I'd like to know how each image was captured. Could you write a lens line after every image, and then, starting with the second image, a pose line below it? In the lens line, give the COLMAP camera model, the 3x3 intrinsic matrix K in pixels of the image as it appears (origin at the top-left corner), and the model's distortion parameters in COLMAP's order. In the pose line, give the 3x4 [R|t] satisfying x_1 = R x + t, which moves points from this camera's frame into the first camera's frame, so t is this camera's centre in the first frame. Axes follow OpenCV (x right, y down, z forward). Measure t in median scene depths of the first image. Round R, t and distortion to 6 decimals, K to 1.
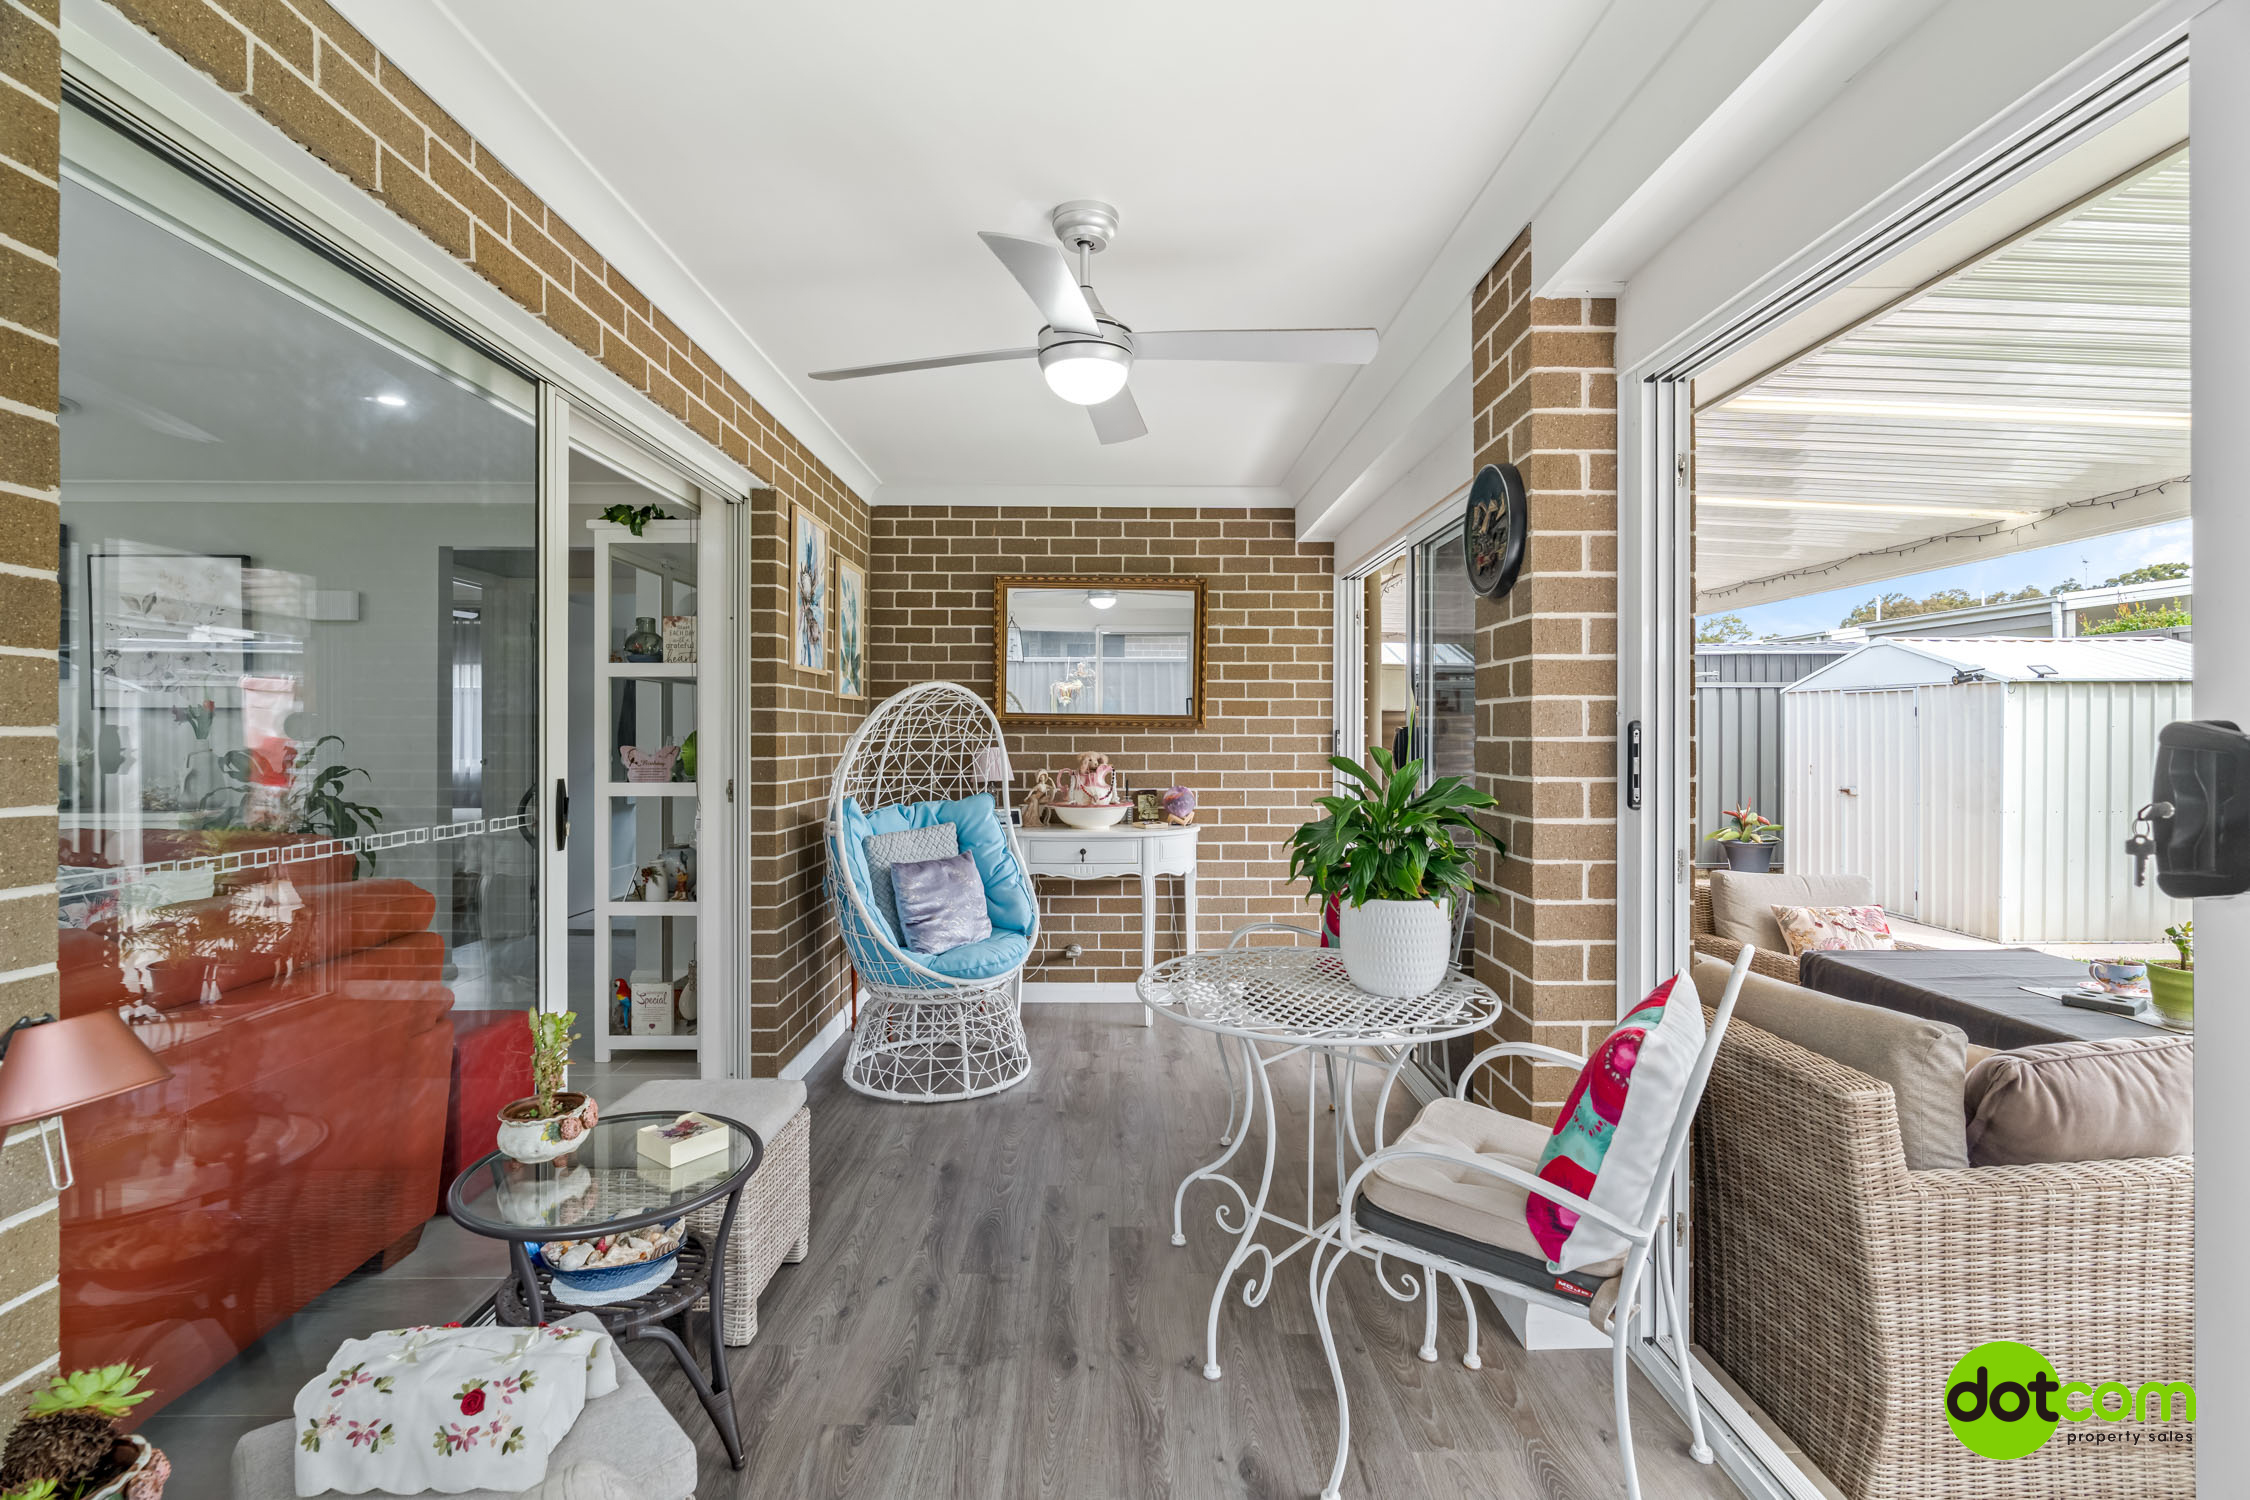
lens RADIAL K [[1025.8, 0, 1138.3], [0, 1025.8, 743.3], [0, 0, 1]] dist [-0.001713, -0.000122]
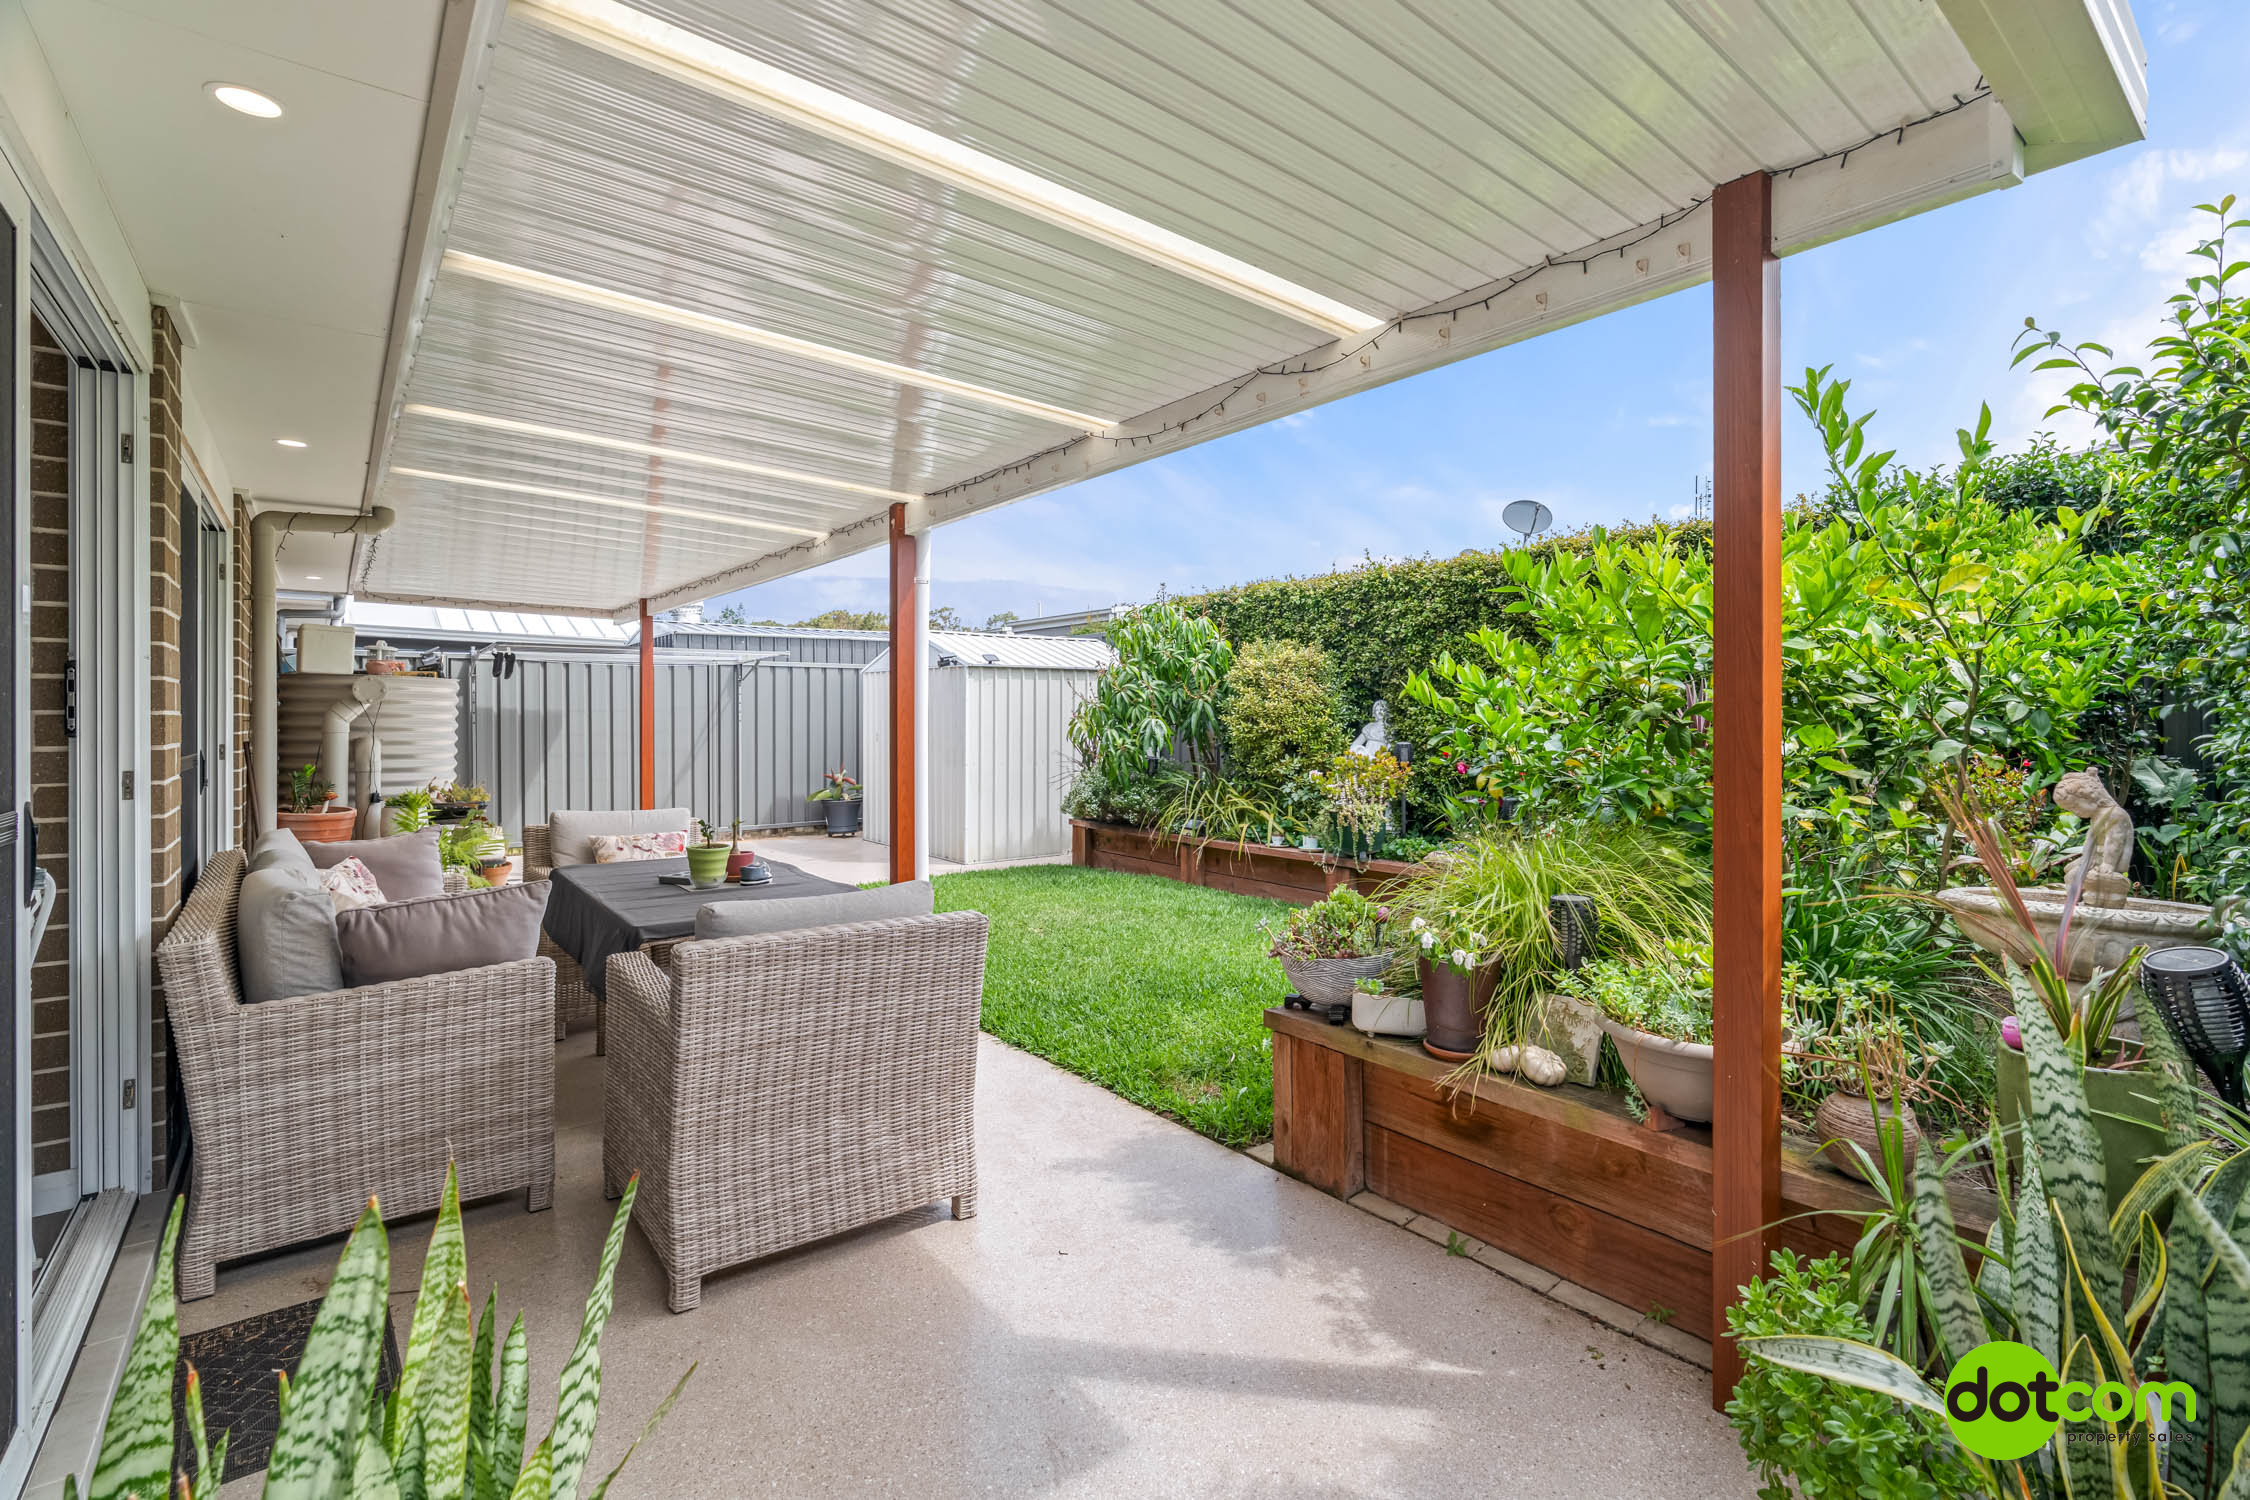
lens RADIAL K [[1025.8, 0, 1128.5], [0, 1025.8, 733.5], [0, 0, 1]] dist [-0.001713, -0.000122]
pose [[0.801770, -0.008688, 0.597569, 0.221864], [0.004592, 0.999954, 0.008376, 0.016520], [-0.597615, -0.003972, 0.801773, -0.188098]]
